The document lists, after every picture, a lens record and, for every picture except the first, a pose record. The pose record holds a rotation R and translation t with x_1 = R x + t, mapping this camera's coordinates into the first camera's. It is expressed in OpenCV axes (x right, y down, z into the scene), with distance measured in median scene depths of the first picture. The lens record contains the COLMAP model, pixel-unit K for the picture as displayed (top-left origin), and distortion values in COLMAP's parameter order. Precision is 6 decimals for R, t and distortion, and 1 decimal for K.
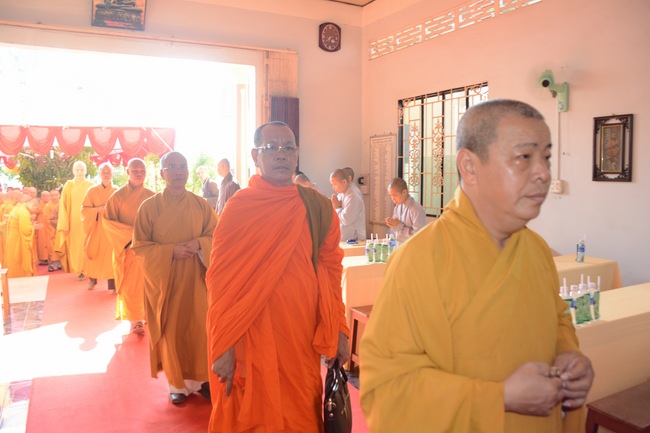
lens RADIAL K [[504.6, 0, 327.0], [0, 504.6, 212.9], [0, 0, 1]] dist [-0.156849, 0.103149]
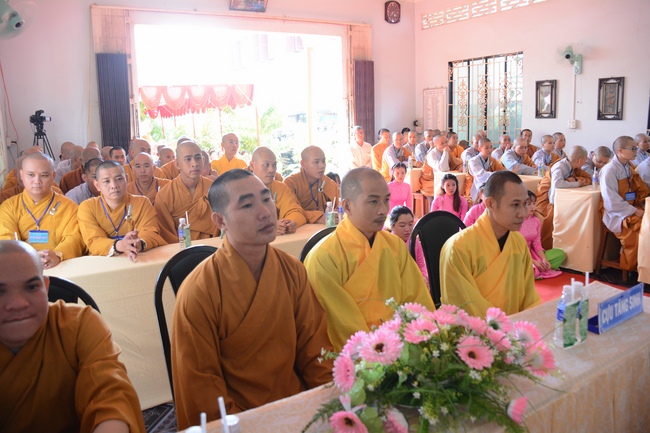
lens RADIAL K [[504.6, 0, 320.0], [0, 504.6, 215.7], [0, 0, 1]] dist [-0.156849, 0.103149]
pose [[0.999317, -0.030620, 0.020704, -0.253105], [0.028137, 0.993411, 0.111095, 0.027909], [-0.023969, -0.110436, 0.993594, -0.364709]]
